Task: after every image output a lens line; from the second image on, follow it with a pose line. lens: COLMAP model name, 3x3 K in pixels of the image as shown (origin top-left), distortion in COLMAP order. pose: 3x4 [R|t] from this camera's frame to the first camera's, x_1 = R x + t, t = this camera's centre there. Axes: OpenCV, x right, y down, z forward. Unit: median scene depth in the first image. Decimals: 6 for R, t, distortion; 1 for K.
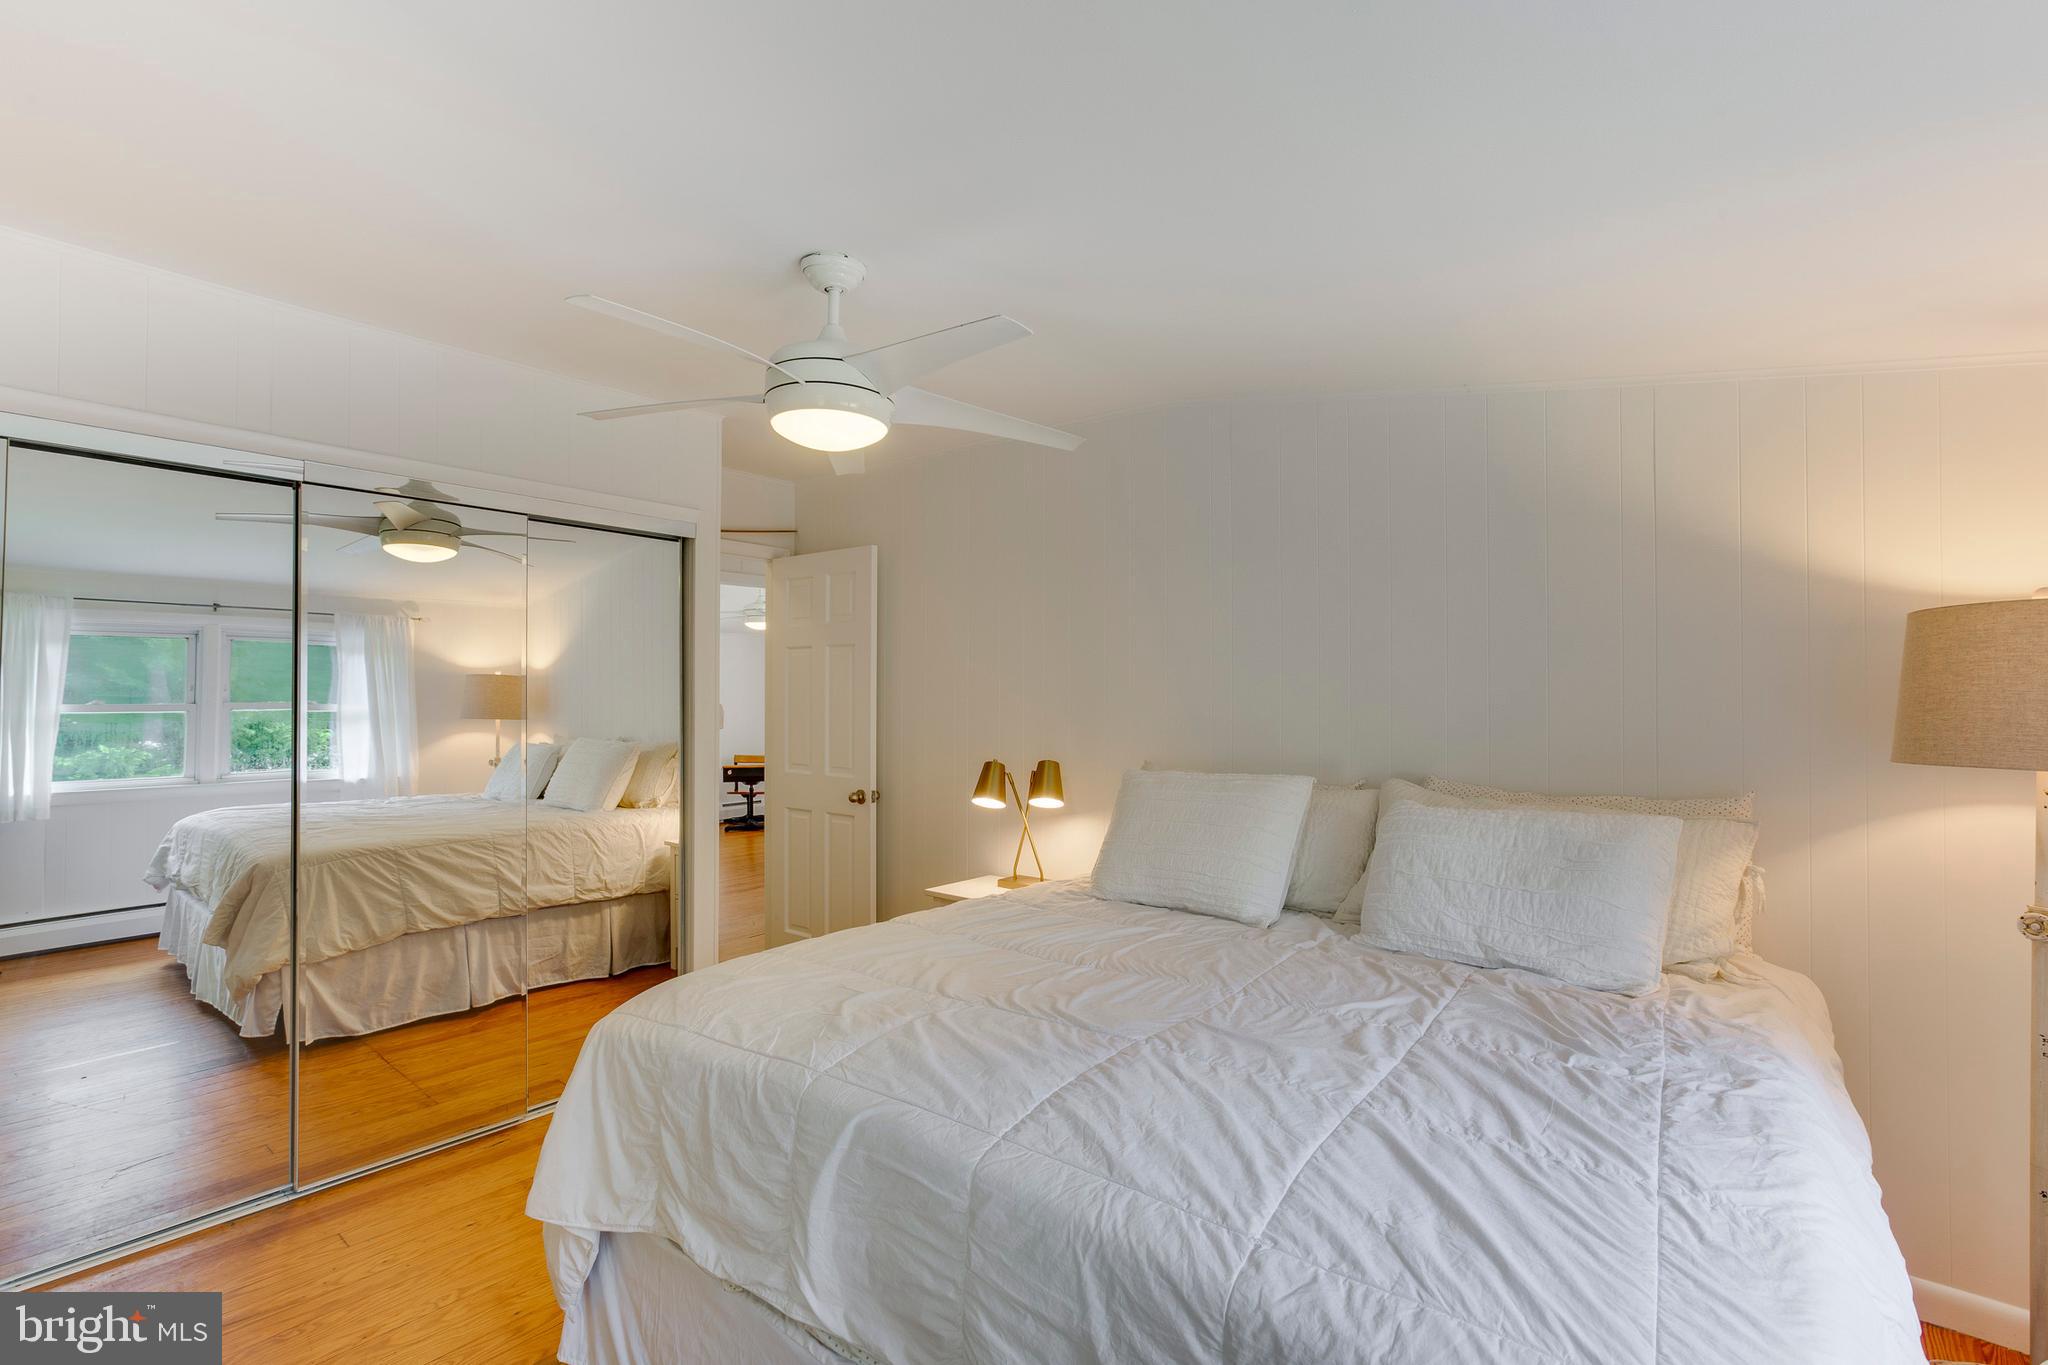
lens RADIAL K [[925.1, 0, 1021.7], [0, 925.1, 690.9], [0, 0, 1]] dist [-0.018179, 0.002576]
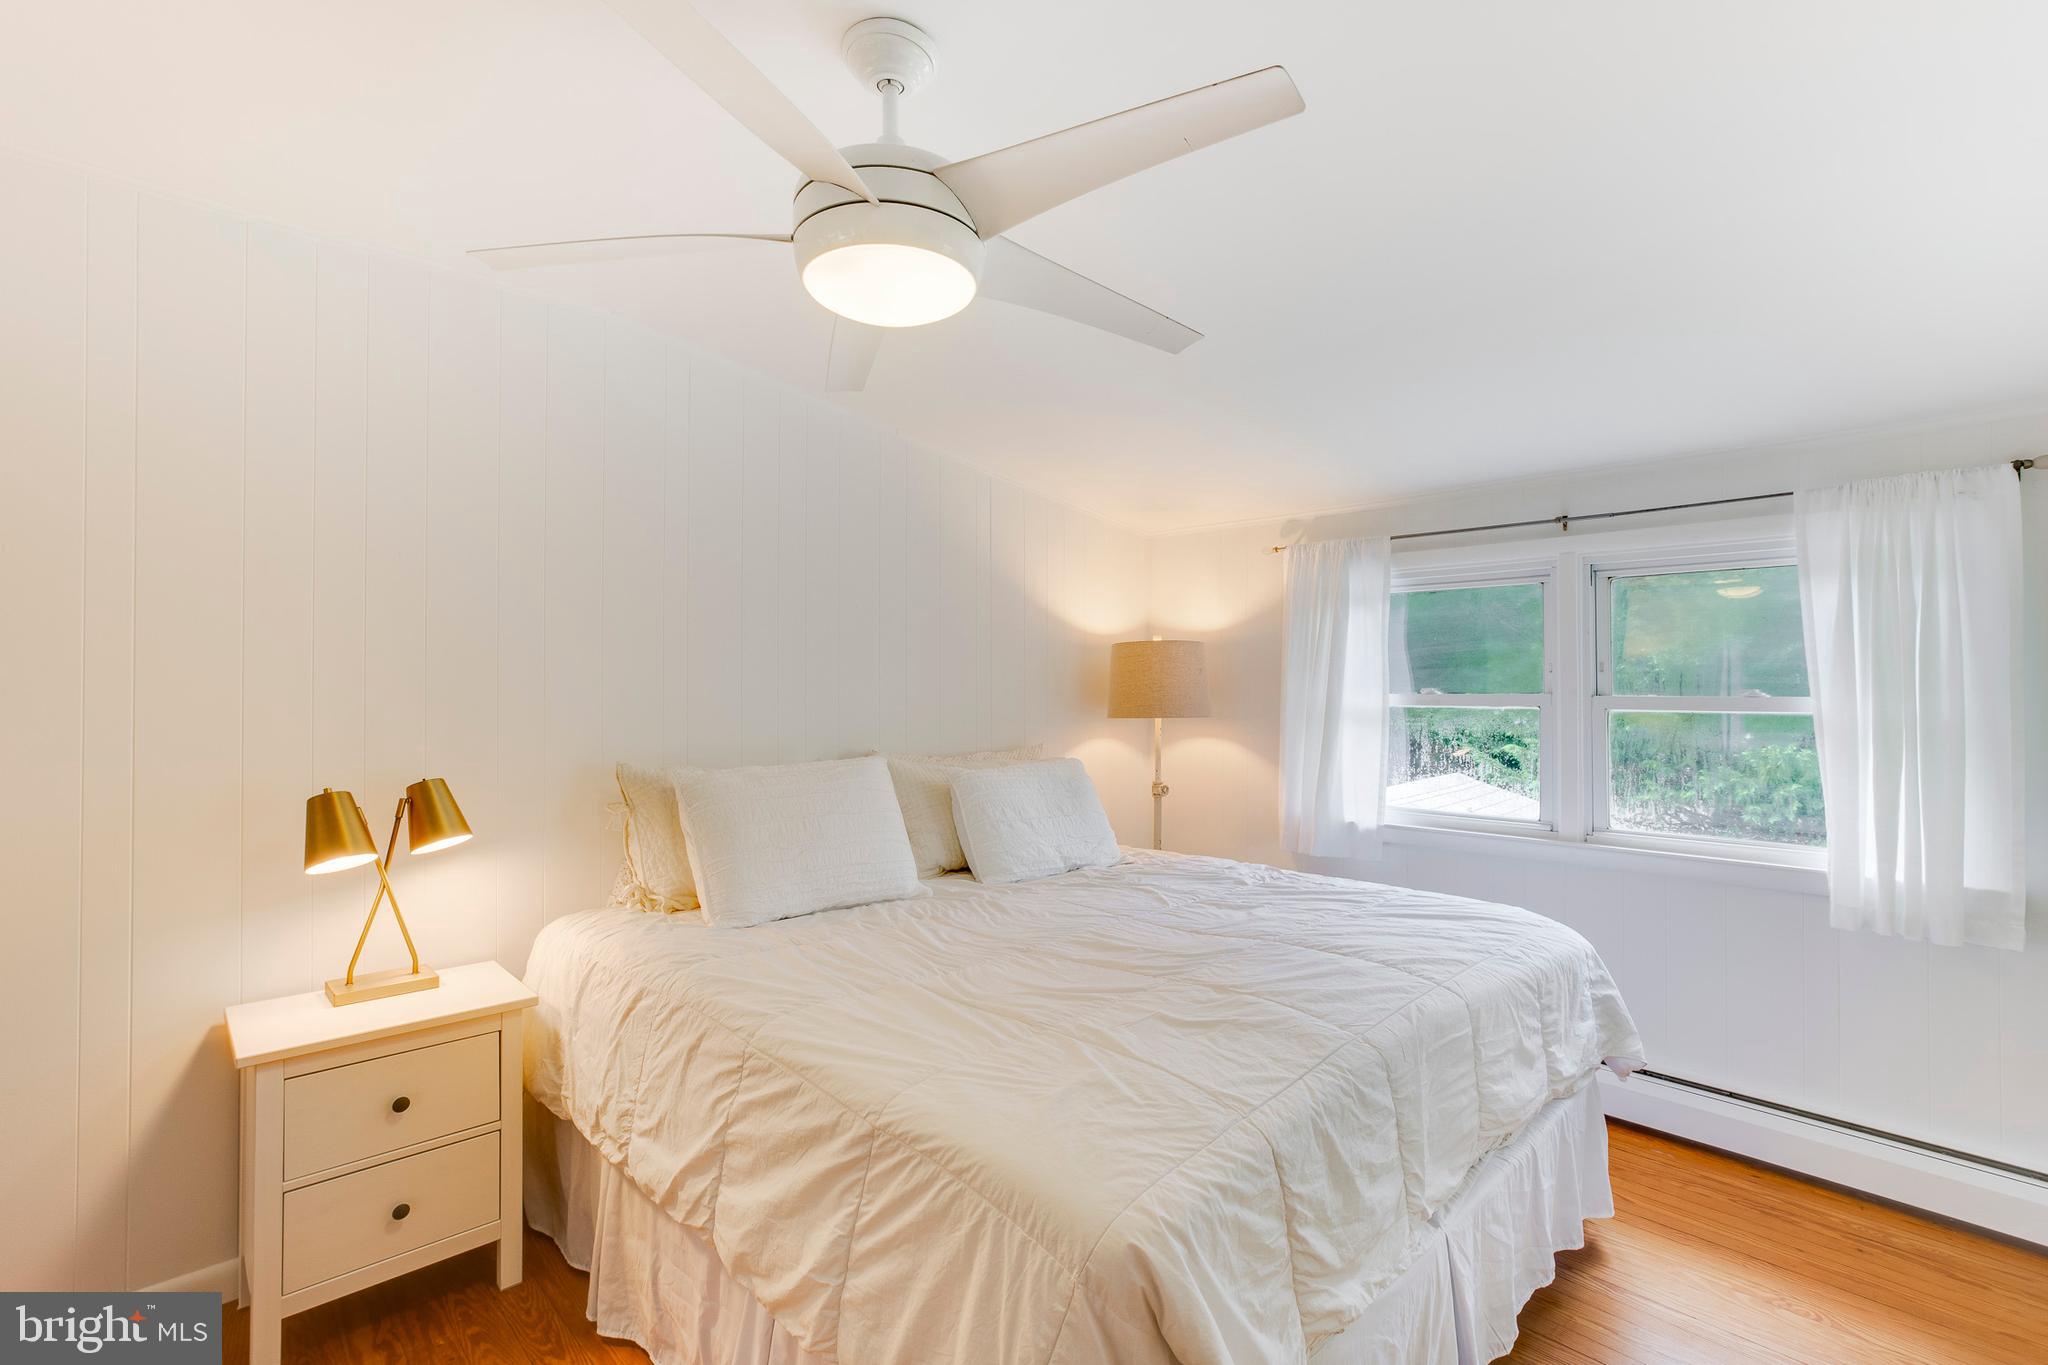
lens RADIAL K [[925.1, 0, 1021.6], [0, 925.1, 679.7], [0, 0, 1]] dist [-0.018179, 0.002576]
pose [[0.114916, 0.005914, 0.993358, -0.920566], [-0.008824, 0.999949, -0.004933, 0.007338], [-0.993336, -0.008199, 0.114962, 0.880582]]
